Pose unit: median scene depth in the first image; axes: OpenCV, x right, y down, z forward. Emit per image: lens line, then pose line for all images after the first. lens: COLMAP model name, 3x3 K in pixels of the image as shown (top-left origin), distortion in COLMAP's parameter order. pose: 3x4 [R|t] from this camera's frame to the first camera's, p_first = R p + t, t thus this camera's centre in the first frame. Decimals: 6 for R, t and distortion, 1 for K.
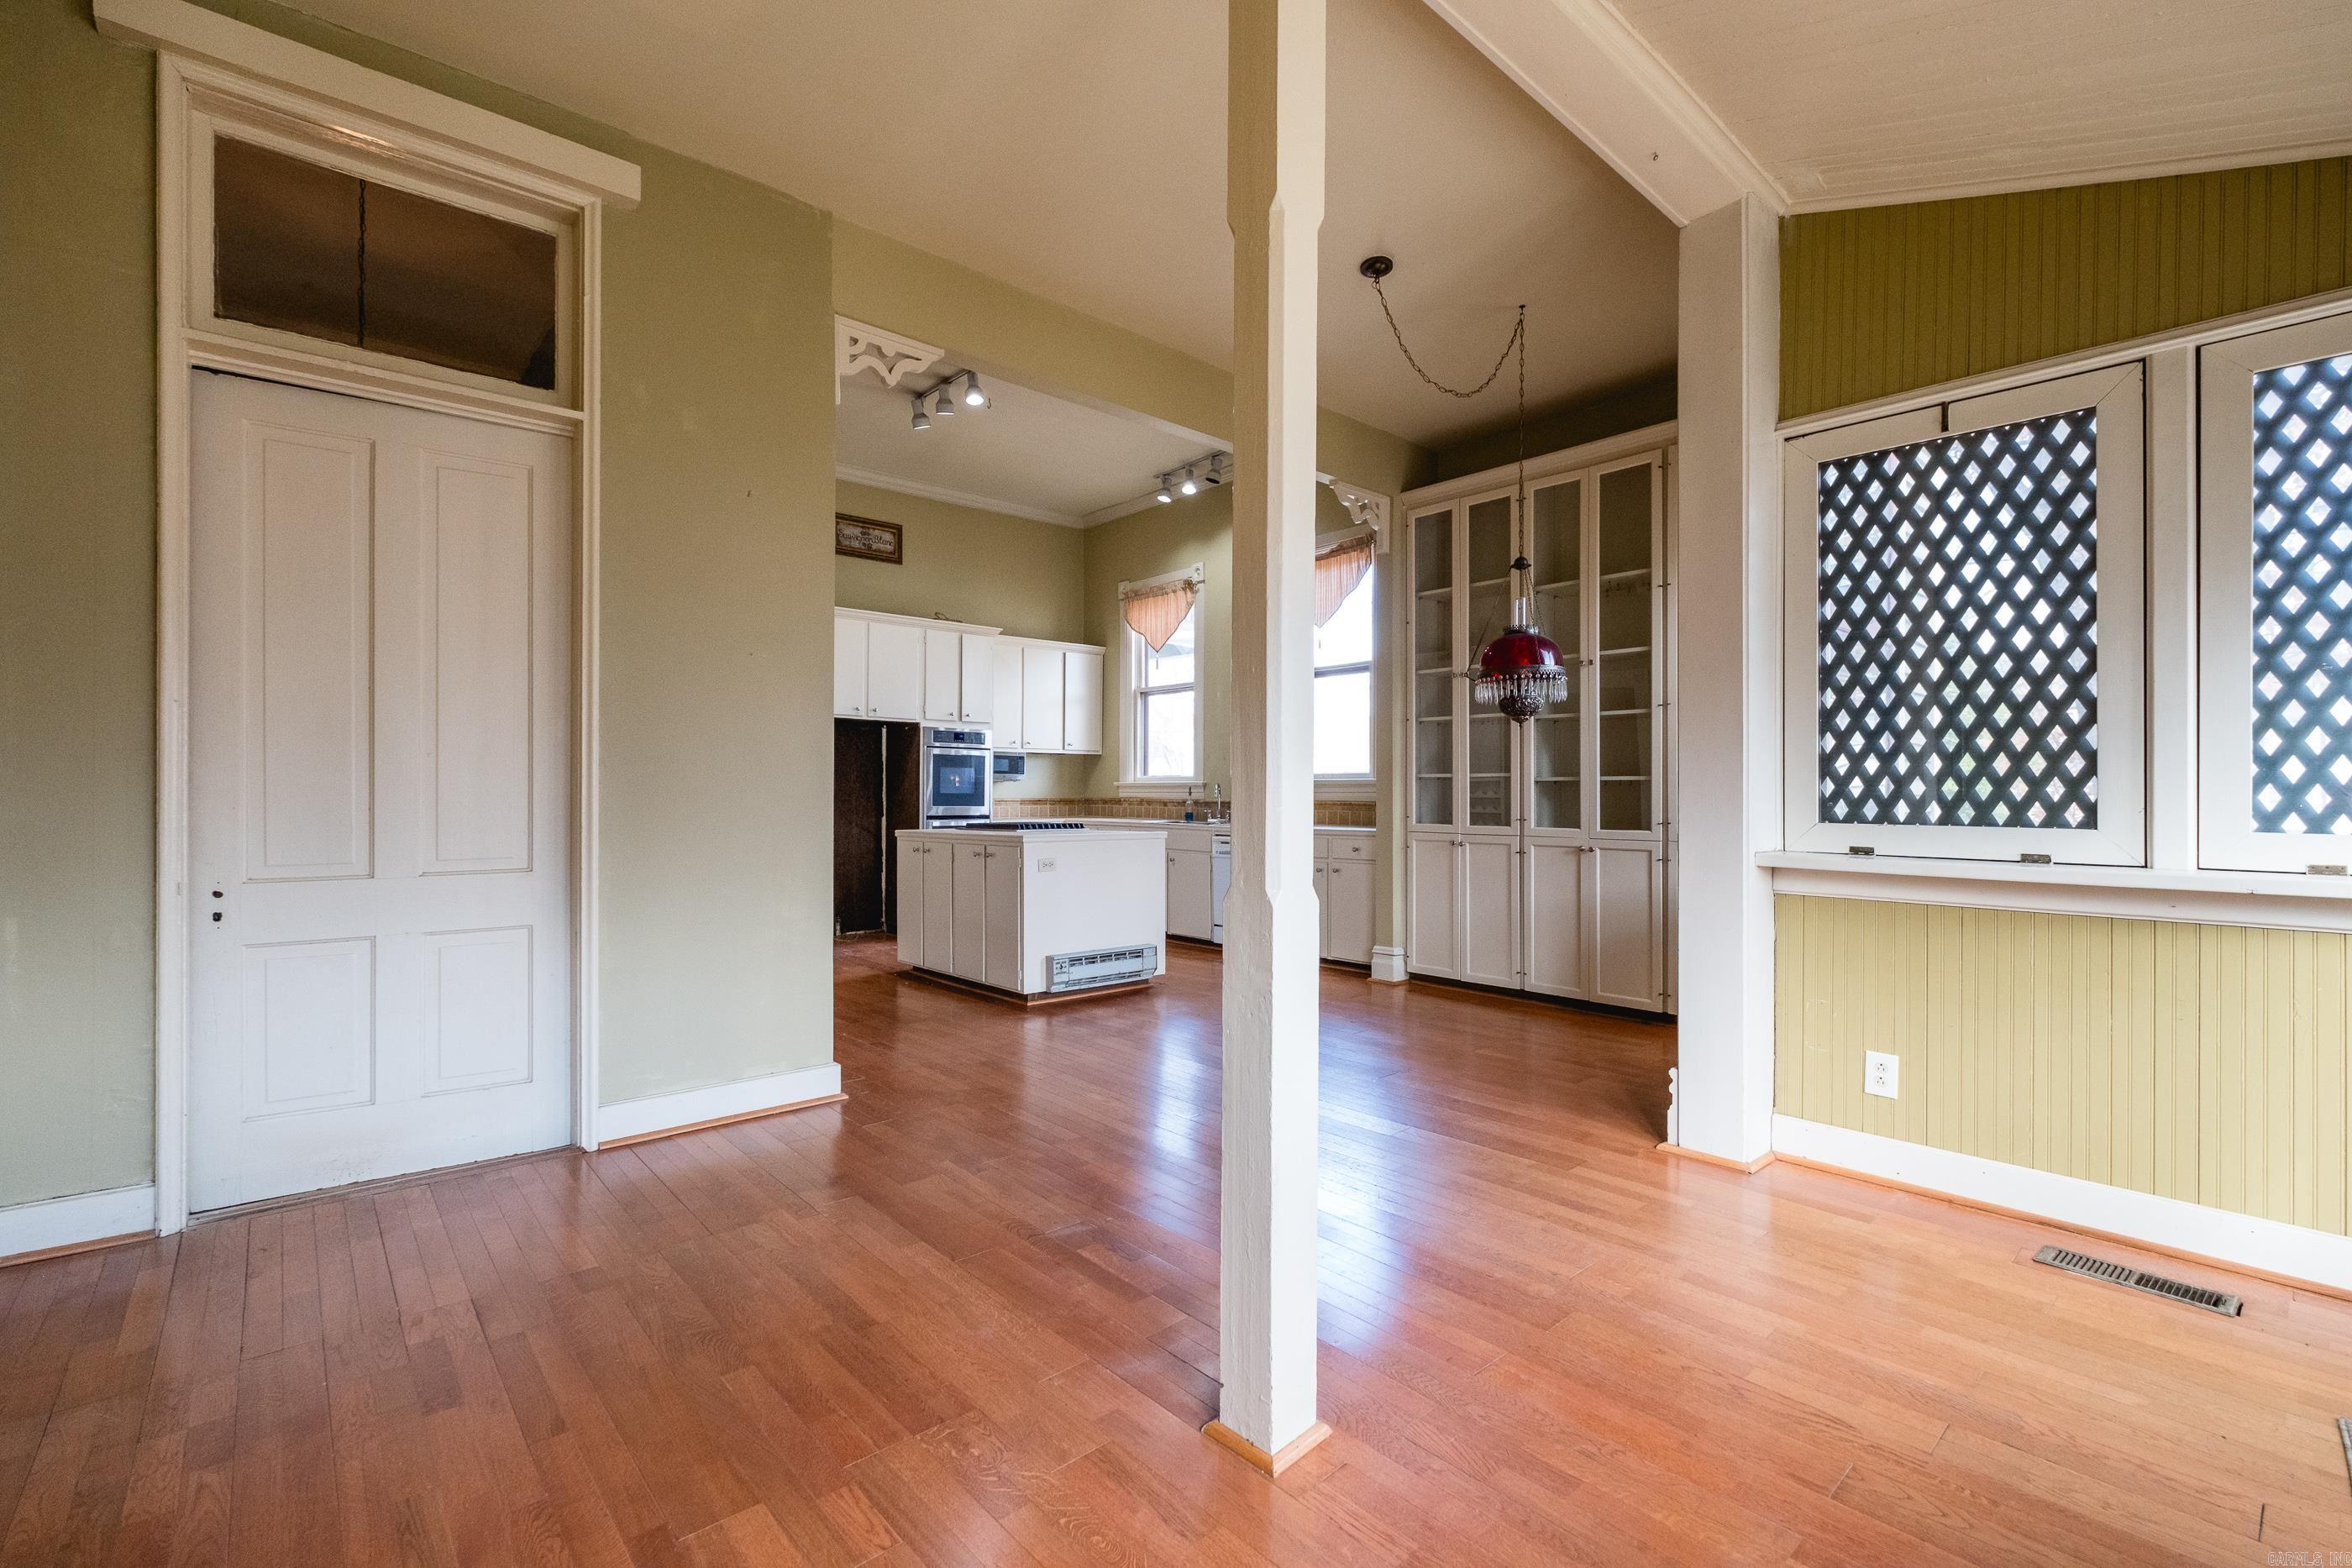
lens RADIAL K [[1031.9, 0, 1174.8], [0, 1031.9, 802.4], [0, 0, 1]] dist [0.000896, -0.000144]
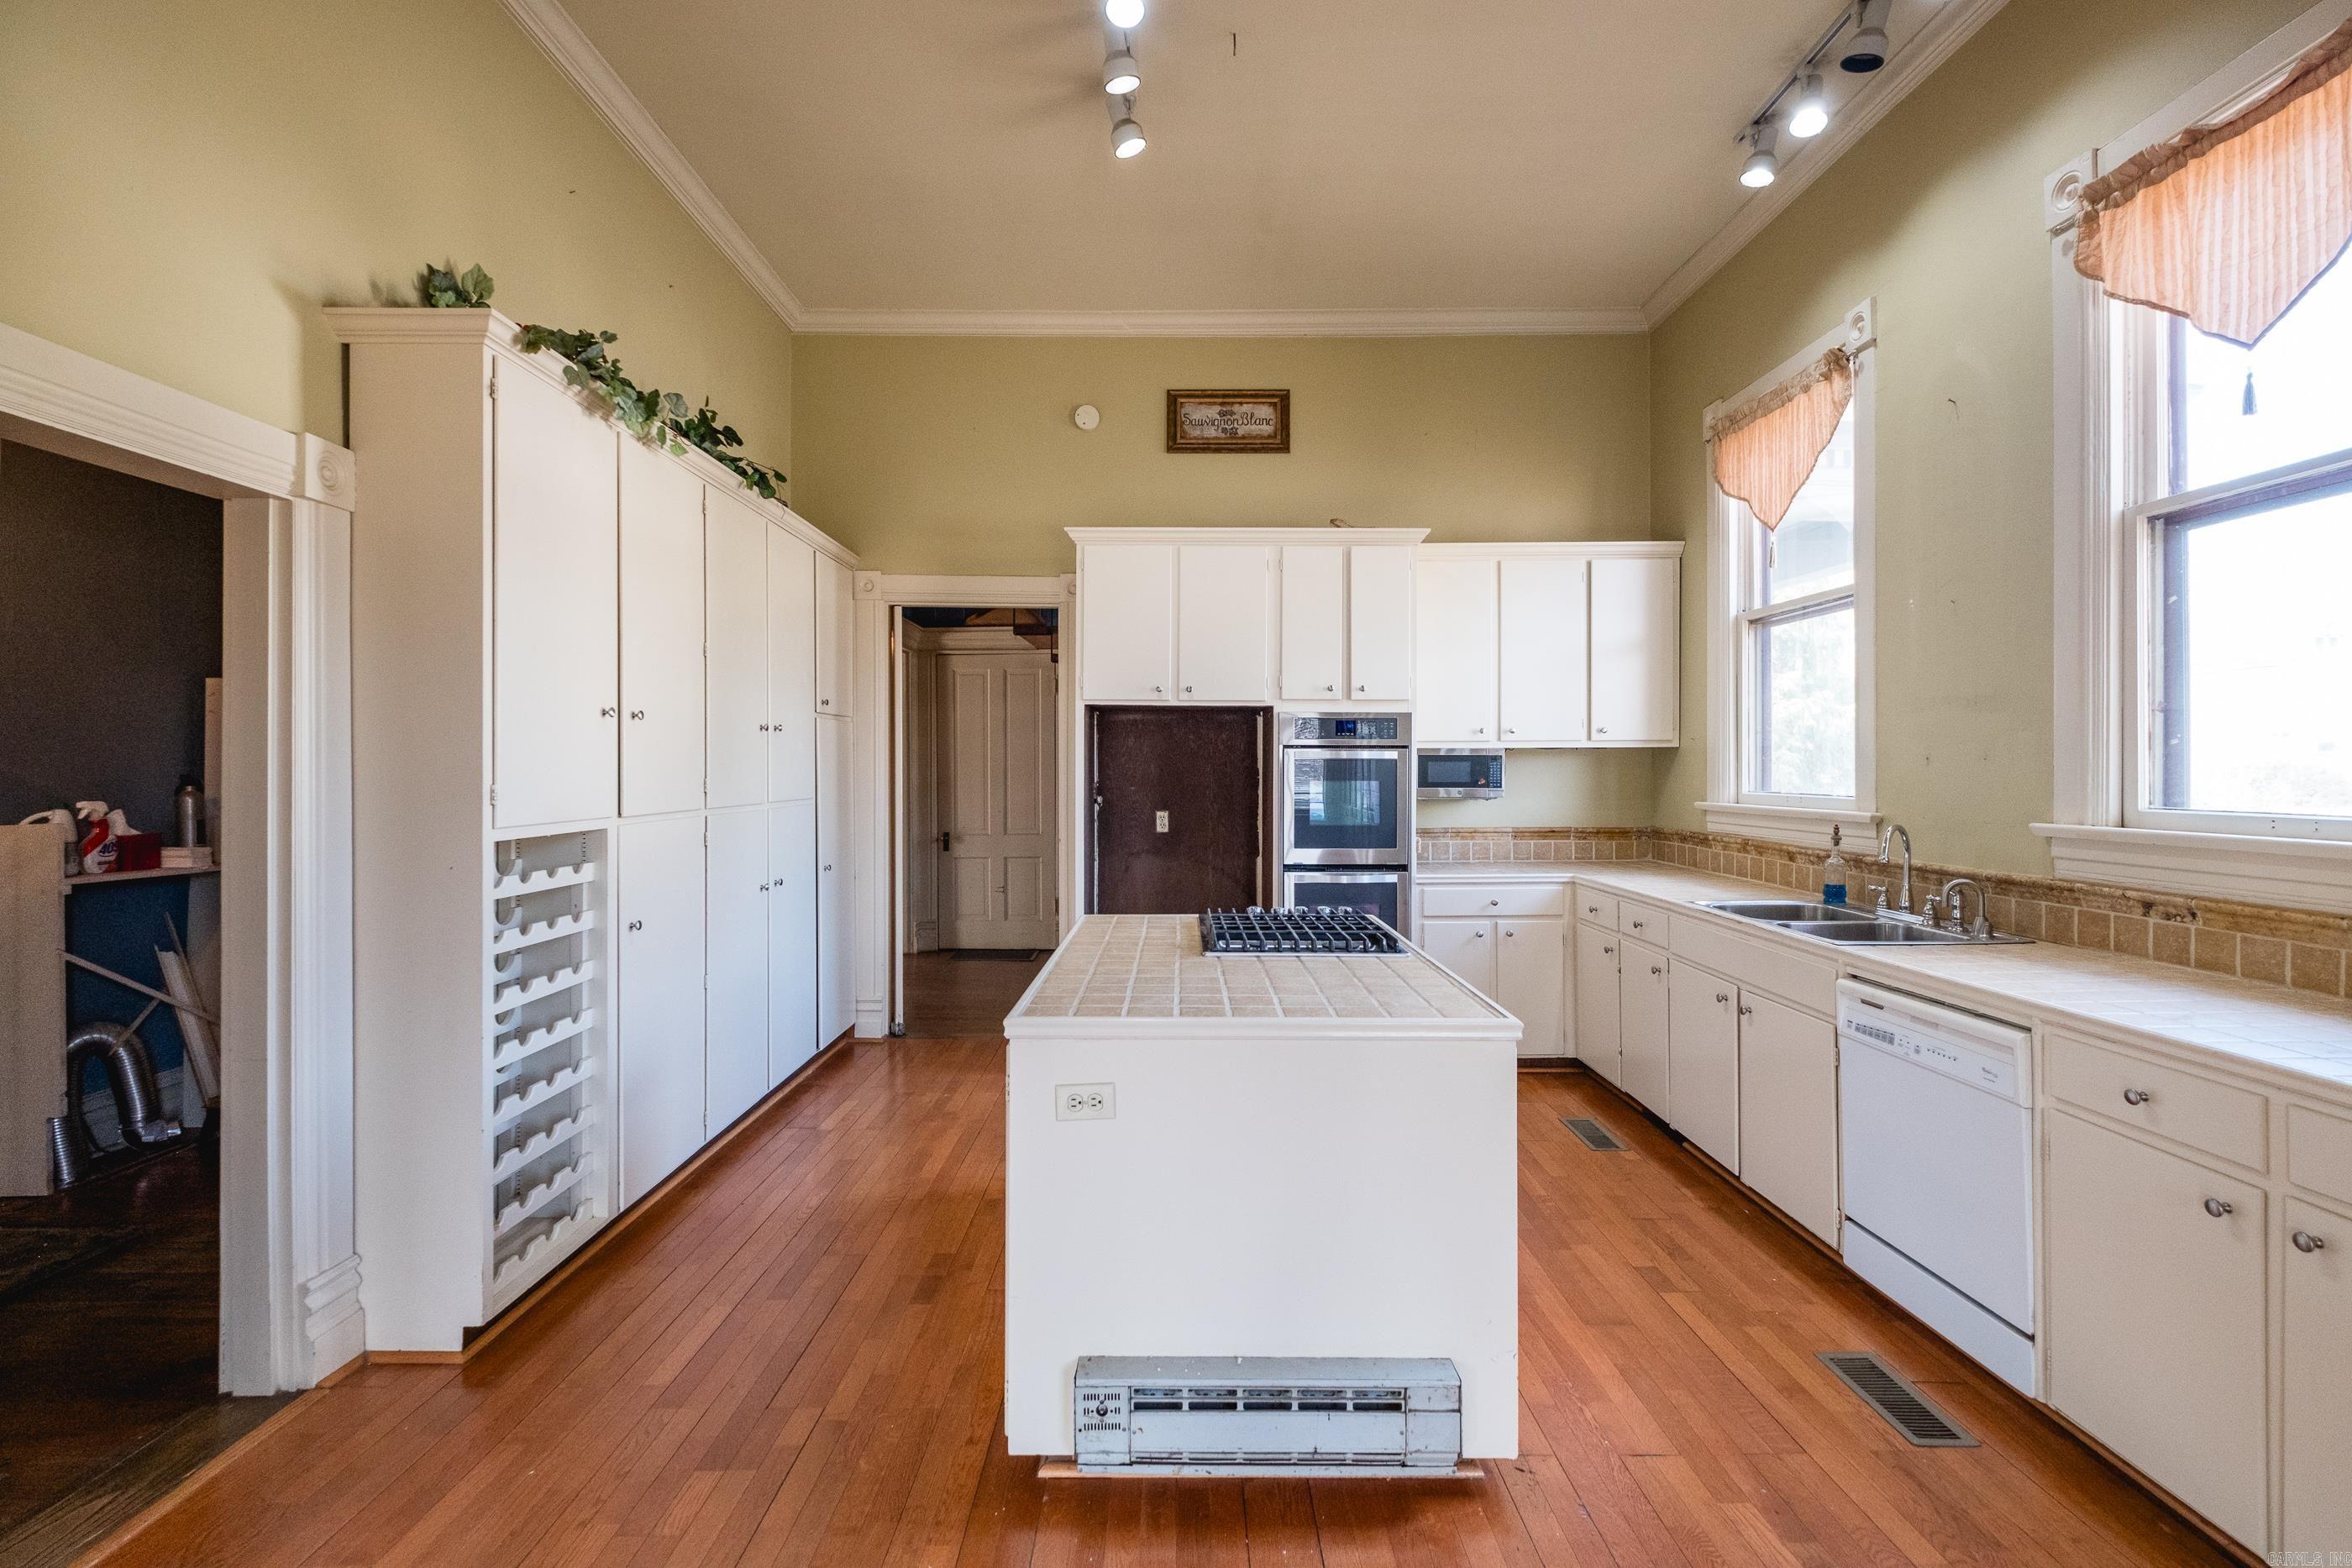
lens RADIAL K [[1007.2, 0, 1175.3], [0, 1007.2, 772.0], [0, 0, 1]] dist [-0.001965, -0.000993]
pose [[0.749450, -0.002250, -0.662057, 0.086264], [-0.001117, 0.999989, -0.004663, -0.034753], [0.662059, 0.004234, 0.749439, 0.500358]]
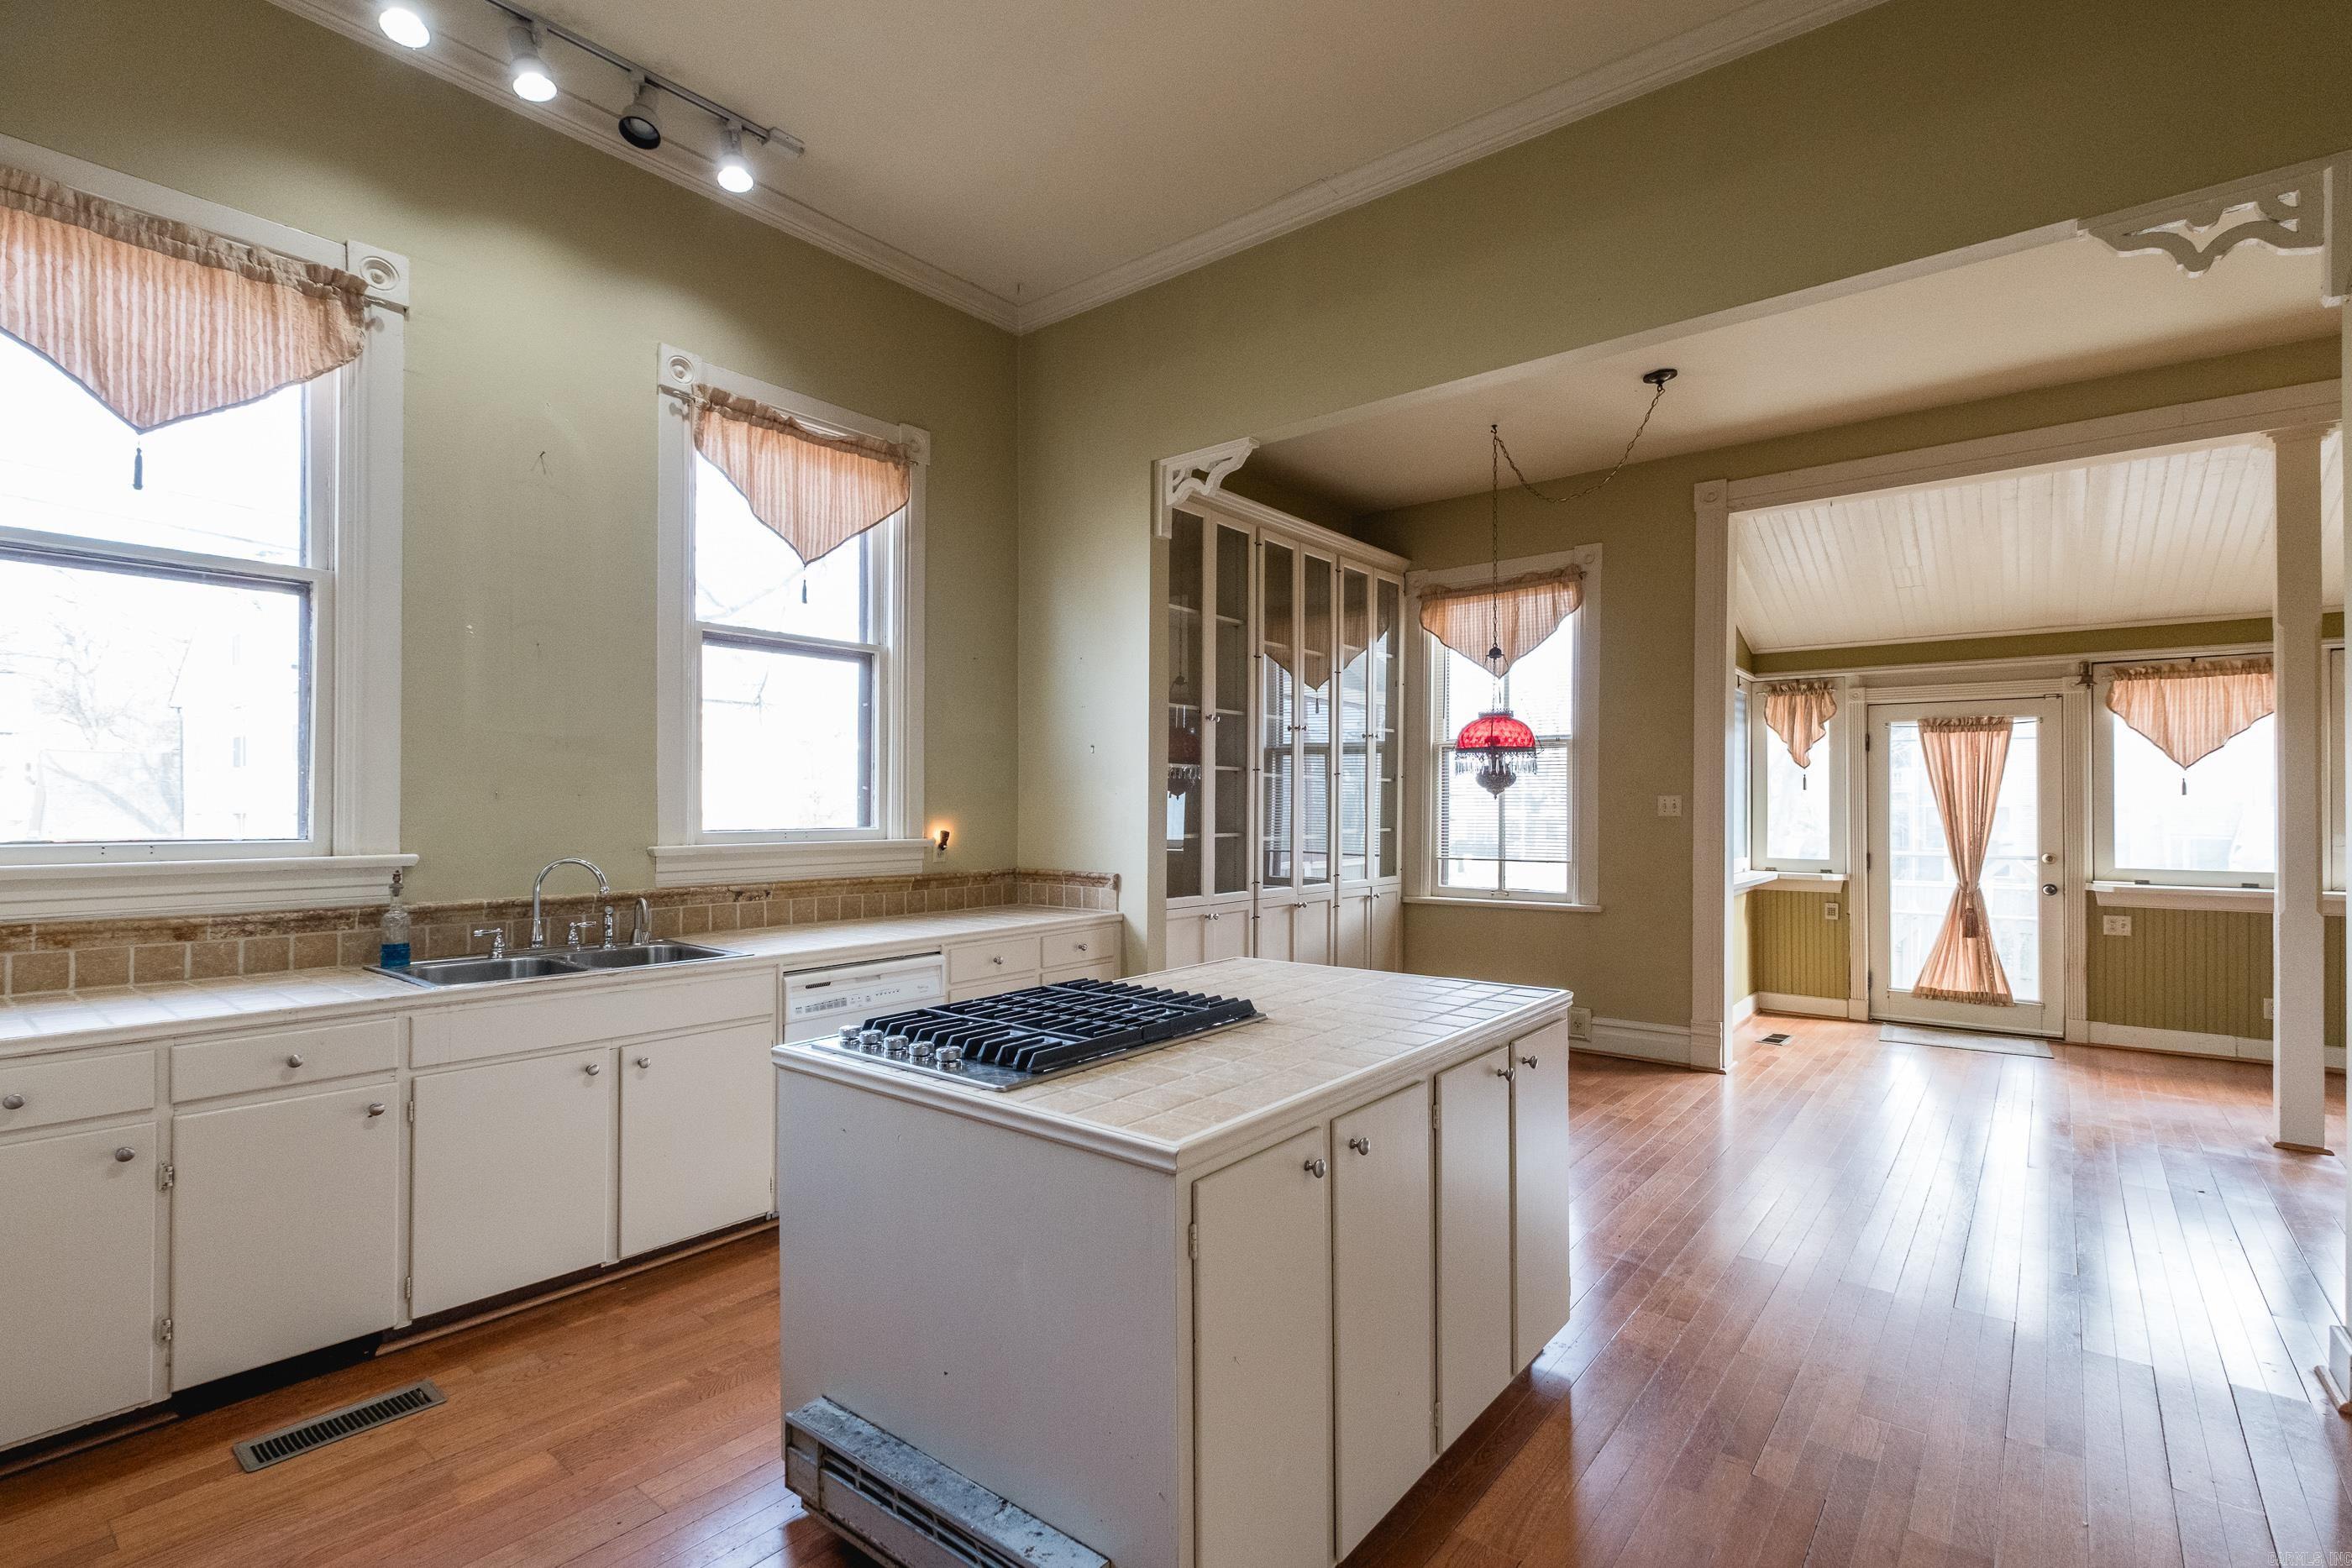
lens RADIAL K [[1007.2, 0, 1175.3], [0, 1007.2, 772.0], [0, 0, 1]] dist [-0.001965, -0.000993]
pose [[-0.125499, 0.023627, 0.991812, -0.367109], [0.002192, 0.999721, -0.023538, -0.040361], [-0.992091, -0.000780, -0.125516, 0.777563]]
